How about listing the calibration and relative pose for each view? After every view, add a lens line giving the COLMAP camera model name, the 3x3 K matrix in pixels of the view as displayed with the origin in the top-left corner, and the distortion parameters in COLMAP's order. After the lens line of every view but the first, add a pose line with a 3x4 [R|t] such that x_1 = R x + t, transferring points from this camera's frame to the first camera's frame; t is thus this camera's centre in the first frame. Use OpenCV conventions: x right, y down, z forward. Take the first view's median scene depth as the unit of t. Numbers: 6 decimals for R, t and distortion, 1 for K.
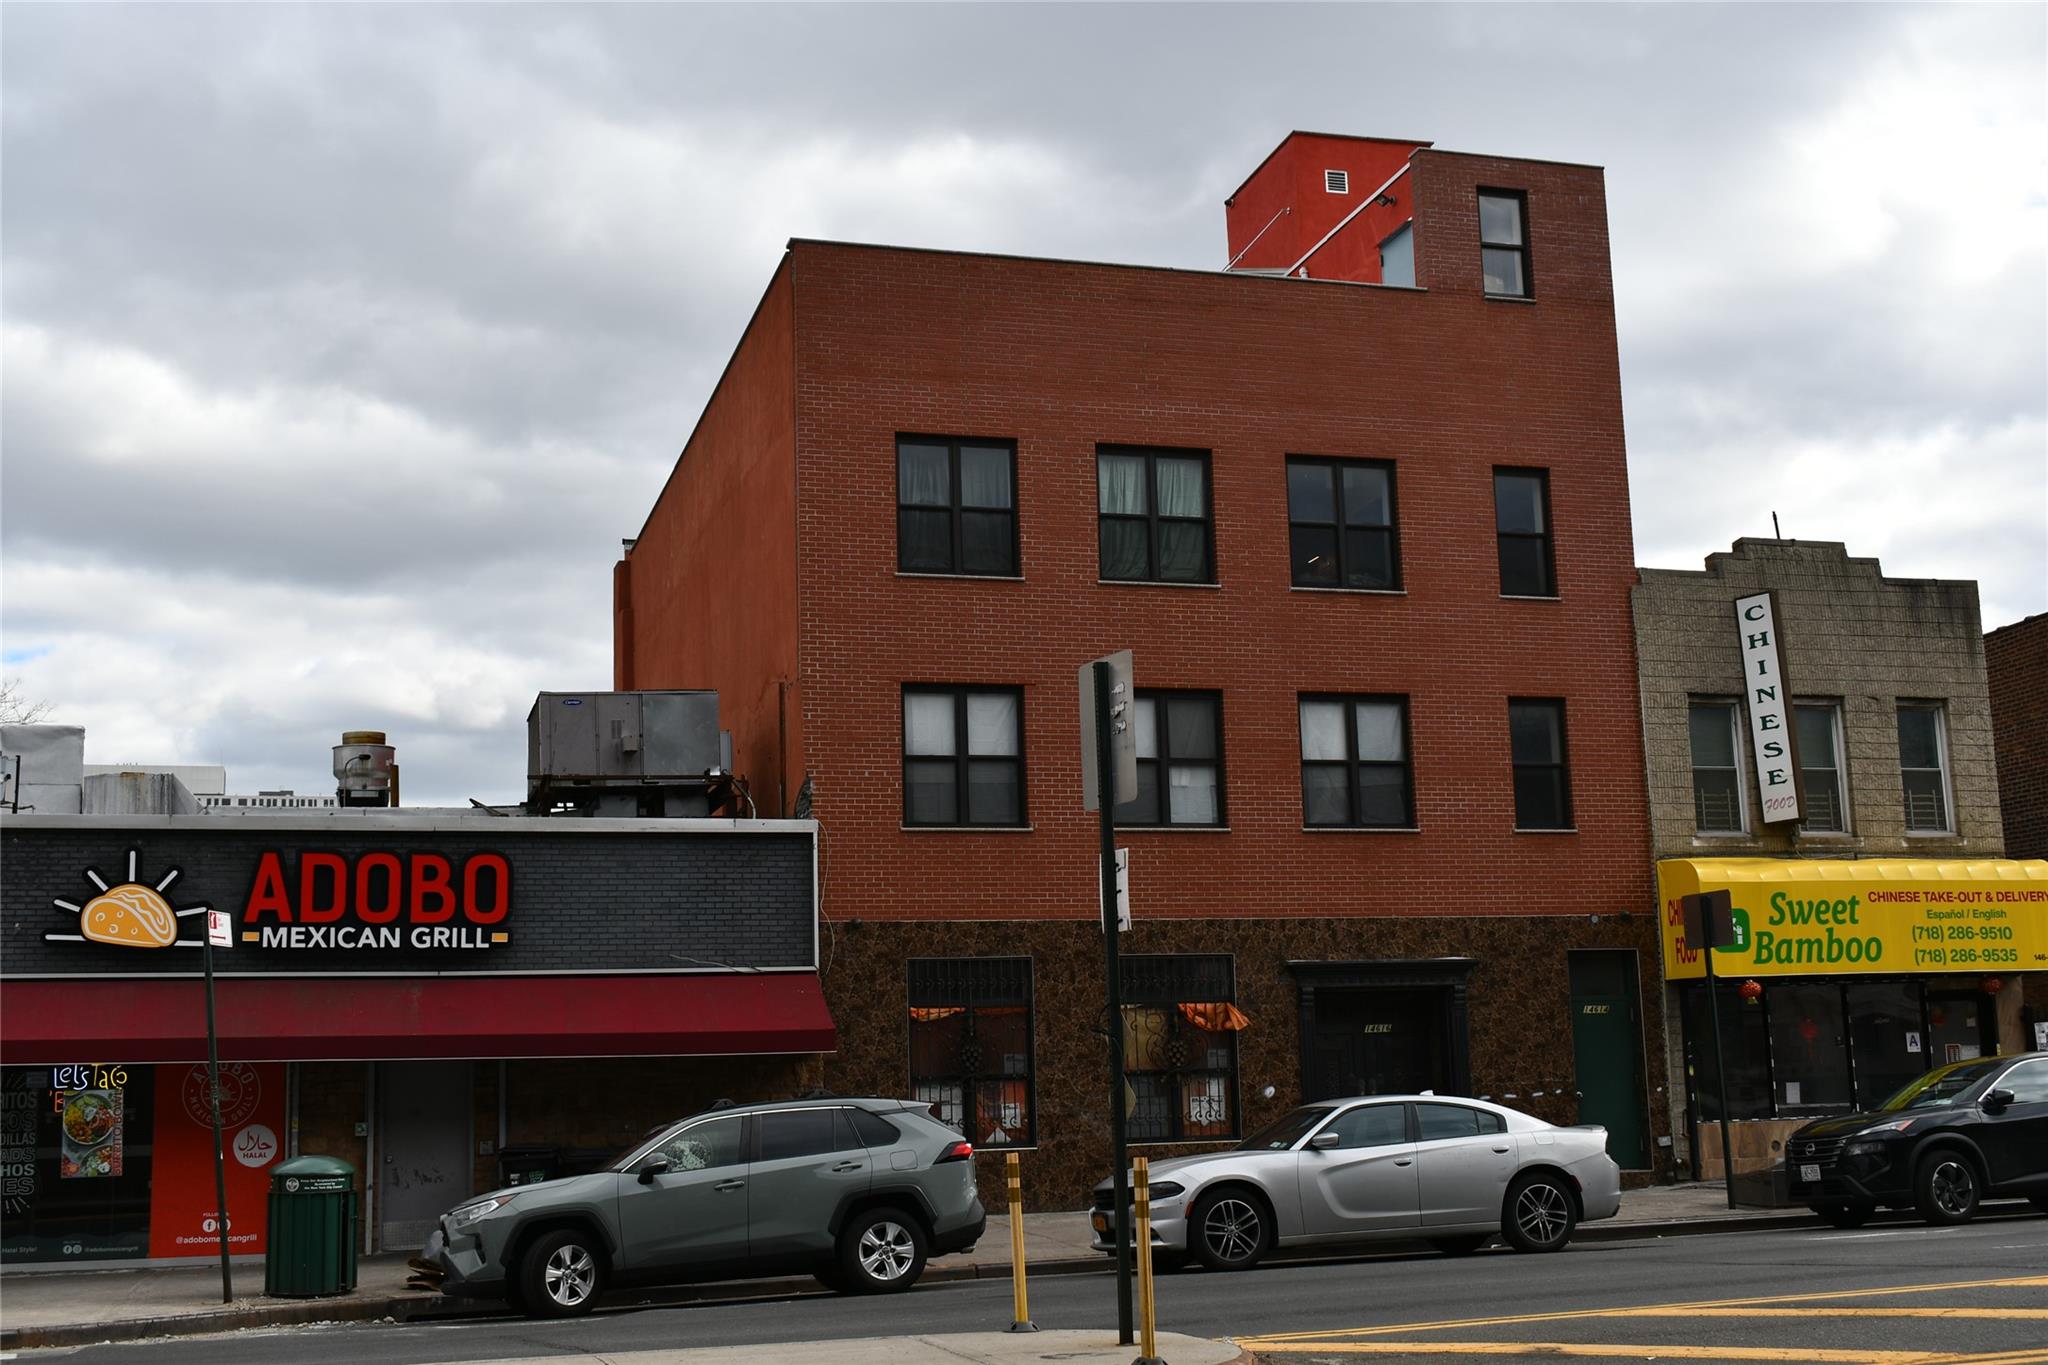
lens RADIAL K [[2377.7, 0, 1024.3], [0, 2377.7, 671.6], [0, 0, 1]] dist [0.010885, 0.000000]
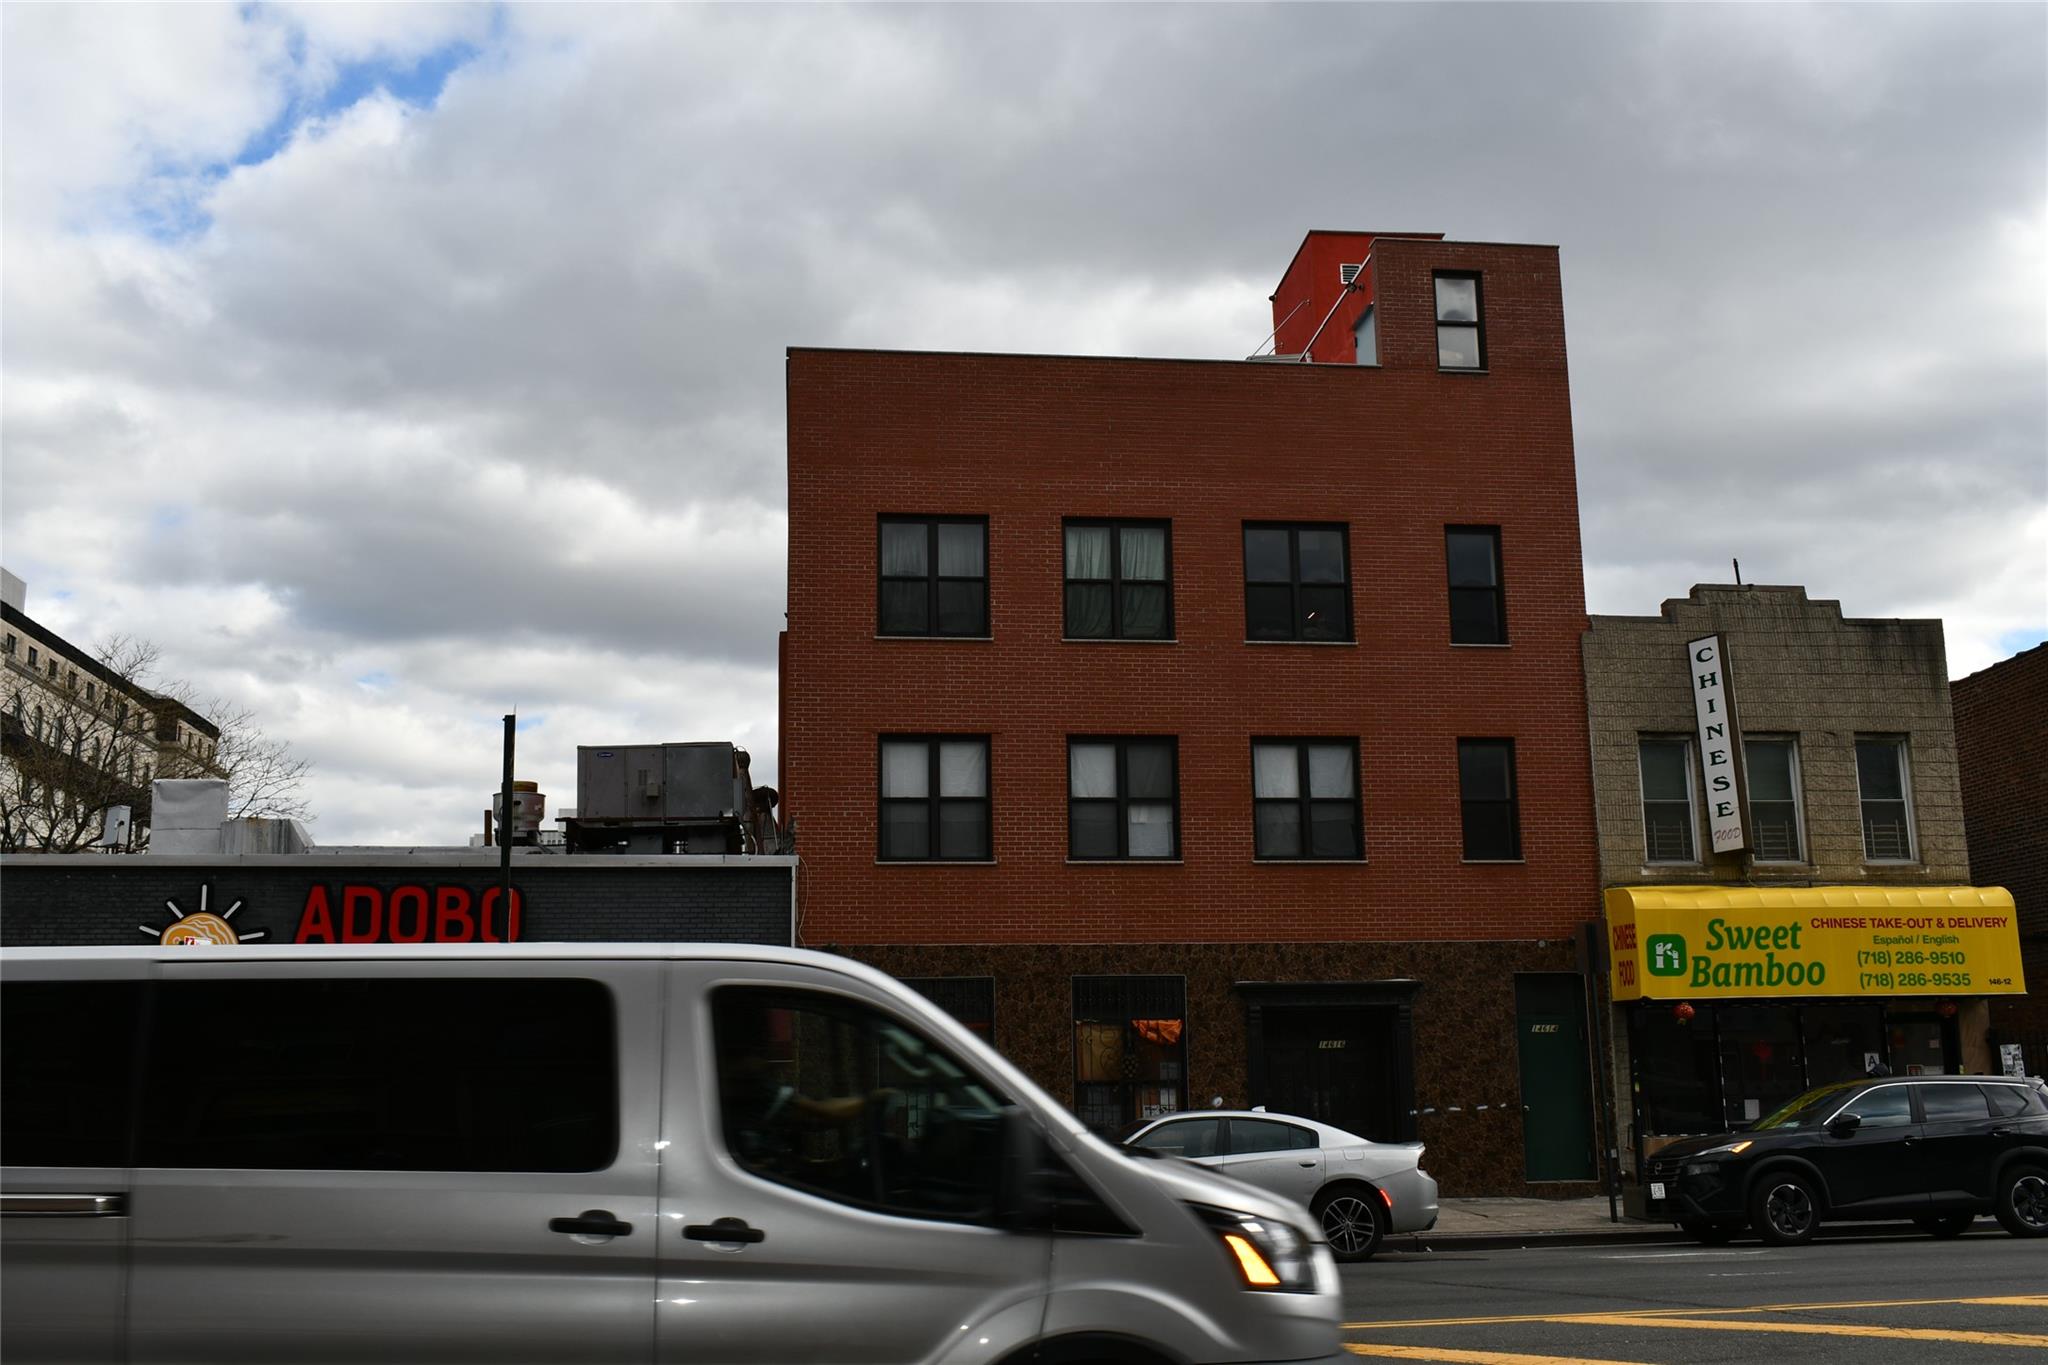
lens RADIAL K [[1998.2, 0, 1023.6], [0, 1998.2, 692.9], [0, 0, 1]] dist [0.000275, 0.000000]
pose [[0.983761, -0.020212, -0.178342, 0.175634], [0.016967, 0.999662, -0.019701, 0.004991], [0.178680, 0.016356, 0.983771, 0.073633]]
